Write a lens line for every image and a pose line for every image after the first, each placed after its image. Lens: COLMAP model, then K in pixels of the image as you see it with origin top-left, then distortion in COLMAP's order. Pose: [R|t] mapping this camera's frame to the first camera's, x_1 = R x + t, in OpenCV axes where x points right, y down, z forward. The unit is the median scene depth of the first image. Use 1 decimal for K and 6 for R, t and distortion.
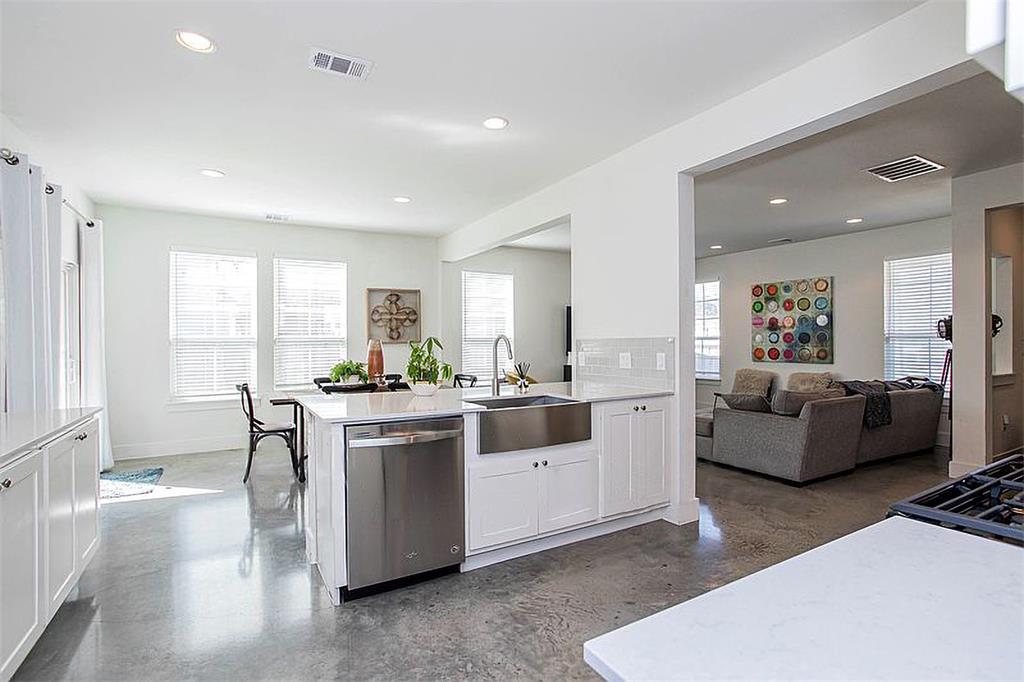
lens RADIAL K [[489.4, 0, 509.6], [0, 489.4, 340.0], [0, 0, 1]] dist [-0.012117, 0.004167]
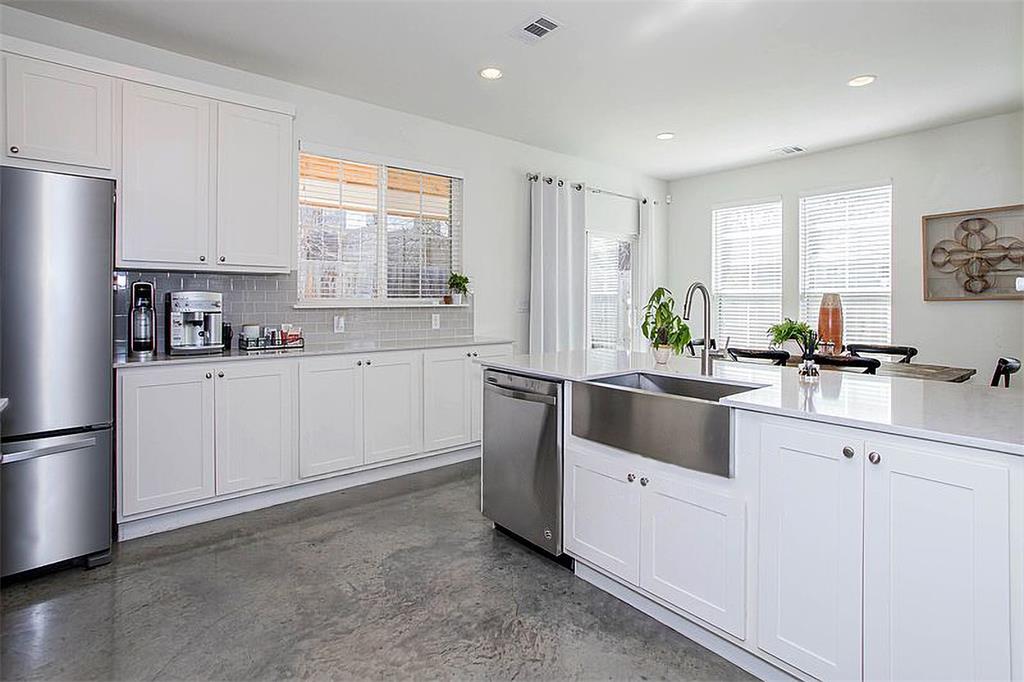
lens RADIAL K [[517.2, 0, 465.2], [0, 517.2, 297.9], [0, 0, 1]] dist [-0.028979, -0.000171]
pose [[0.125881, 0.003823, -0.992038, 0.301766], [-0.002562, 0.999990, 0.003529, 0.004029], [0.992042, 0.002098, 0.125890, 0.292699]]
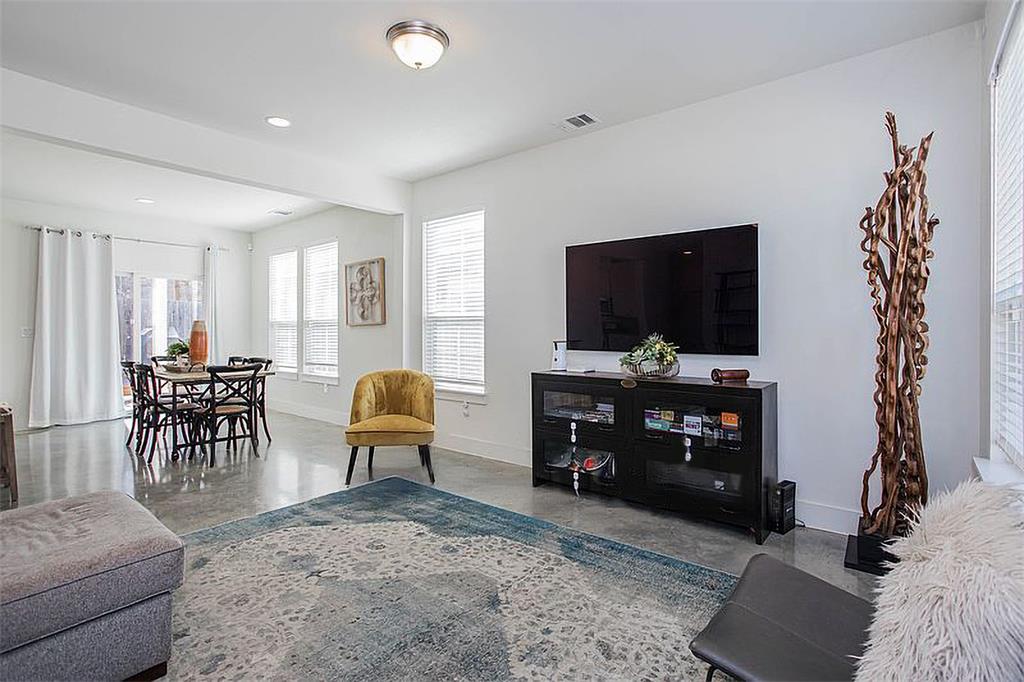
lens RADIAL K [[489.3, 0, 480.7], [0, 489.3, 333.5], [0, 0, 1]] dist [-0.037805, 0.000788]
pose [[0.348422, 0.009902, -0.937286, 0.624771], [0.005806, 0.999902, 0.012722, 0.010652], [0.937320, -0.009874, 0.348330, 0.895129]]
